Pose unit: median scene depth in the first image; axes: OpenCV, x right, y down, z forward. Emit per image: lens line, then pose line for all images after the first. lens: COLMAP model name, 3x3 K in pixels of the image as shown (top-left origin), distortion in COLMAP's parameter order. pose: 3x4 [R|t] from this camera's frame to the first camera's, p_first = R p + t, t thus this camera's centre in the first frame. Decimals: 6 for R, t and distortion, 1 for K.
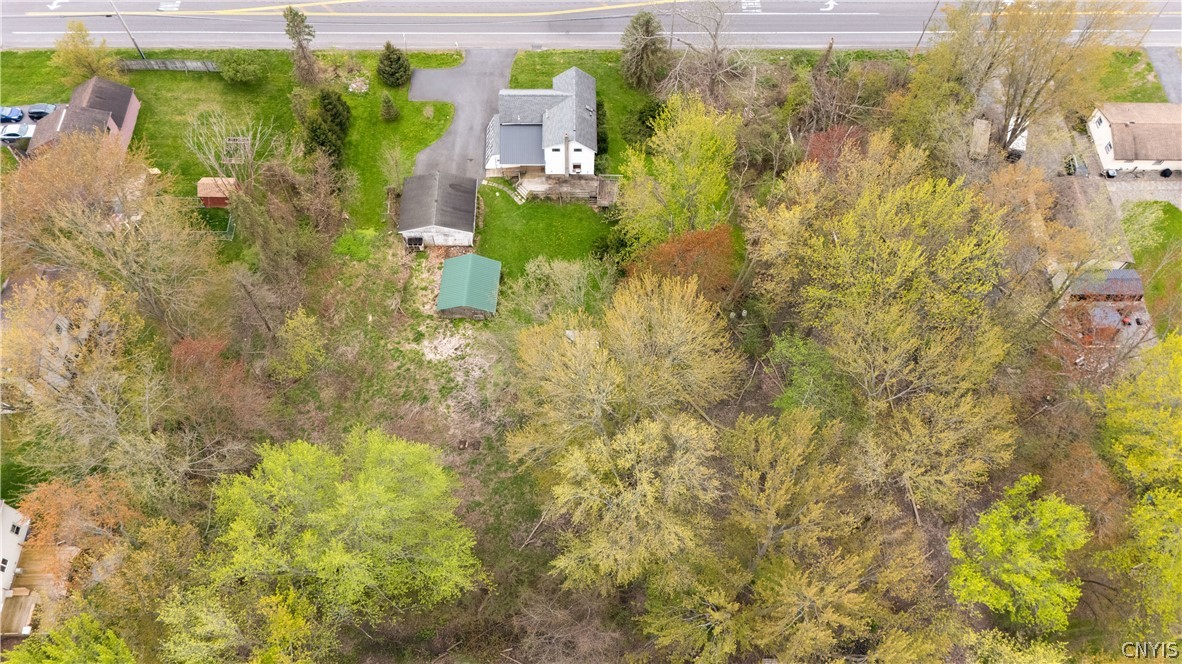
lens RADIAL K [[871.2, 0, 591.2], [0, 871.2, 322.9], [0, 0, 1]] dist [0.131860, -0.195554]
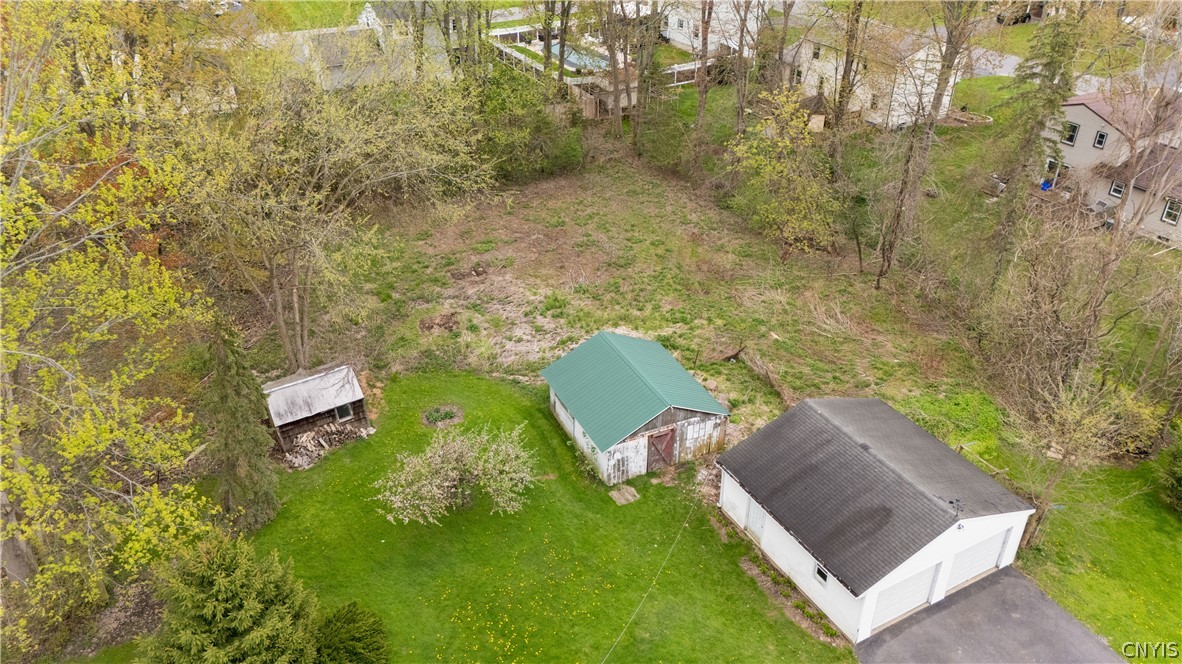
lens RADIAL K [[871.2, 0, 591.2], [0, 871.2, 322.9], [0, 0, 1]] dist [0.131860, -0.195554]
pose [[-0.882306, 0.223508, -0.414223, 0.040173], [-0.418702, 0.029294, 0.907651, -0.408669], [0.215002, 0.974262, 0.067737, 0.943502]]
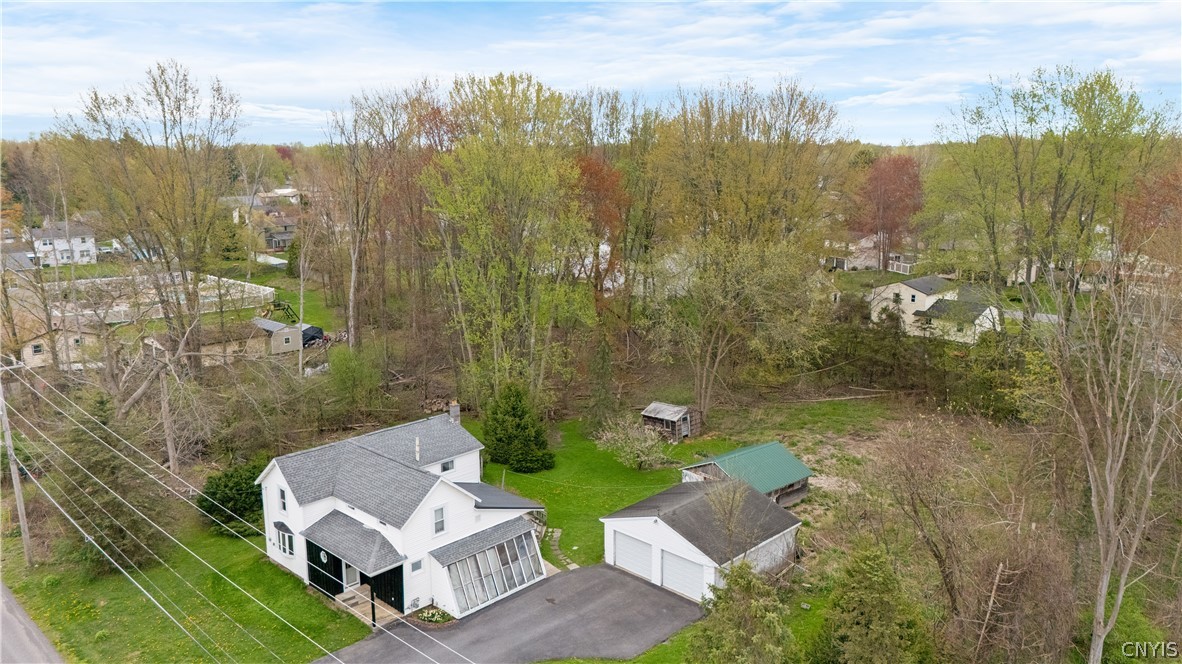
lens RADIAL K [[871.2, 0, 591.2], [0, 871.2, 322.9], [0, 0, 1]] dist [0.131860, -0.195554]
pose [[-0.706247, -0.165006, 0.688468, -0.474329], [0.606900, 0.359619, 0.708764, -0.589115], [-0.364536, 0.918394, -0.153838, 1.046132]]
